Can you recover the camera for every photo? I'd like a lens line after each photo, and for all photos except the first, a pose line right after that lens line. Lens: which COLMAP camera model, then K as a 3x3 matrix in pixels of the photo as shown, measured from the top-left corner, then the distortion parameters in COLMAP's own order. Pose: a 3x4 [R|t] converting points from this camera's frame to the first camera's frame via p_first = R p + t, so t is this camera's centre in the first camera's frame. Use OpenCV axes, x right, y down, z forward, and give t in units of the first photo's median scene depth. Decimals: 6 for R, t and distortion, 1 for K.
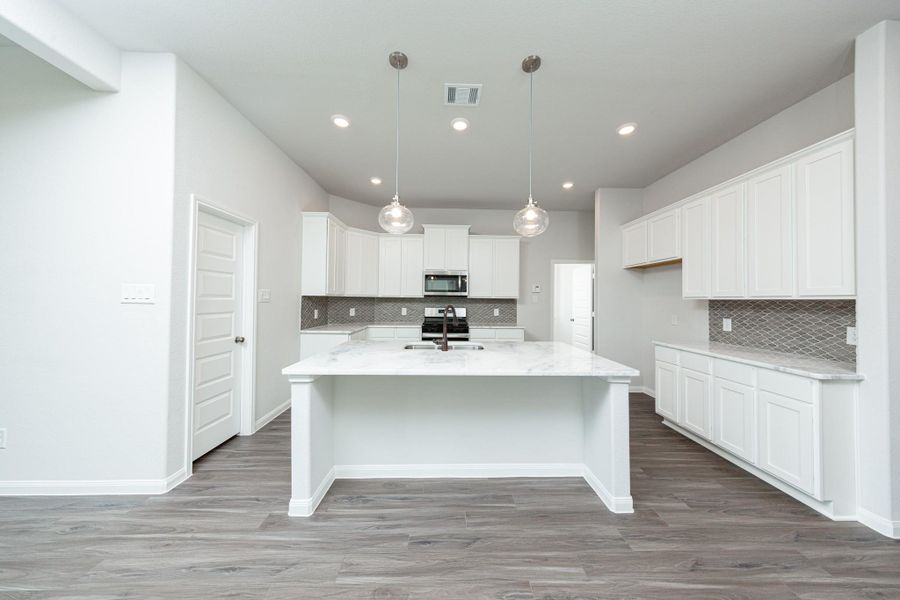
lens RADIAL K [[283.9, 0, 451.0], [0, 283.9, 296.5], [0, 0, 1]] dist [0.001127, 0.000015]
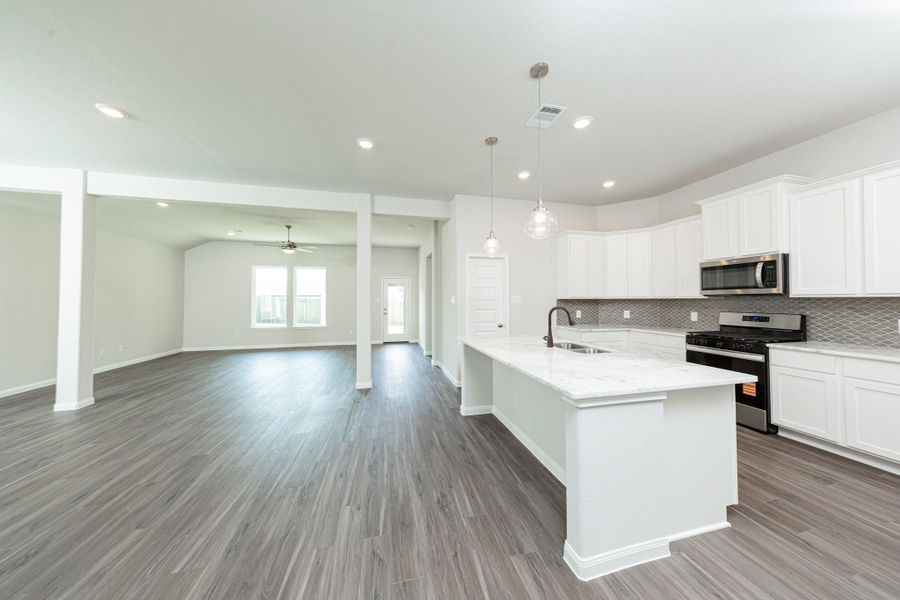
lens RADIAL K [[283.9, 0, 451.0], [0, 283.9, 296.5], [0, 0, 1]] dist [0.001127, 0.000015]
pose [[0.213584, -0.026942, -0.976553, 0.635148], [0.015610, 0.999586, -0.024163, 0.008585], [0.976800, -0.010083, 0.213917, 0.243556]]
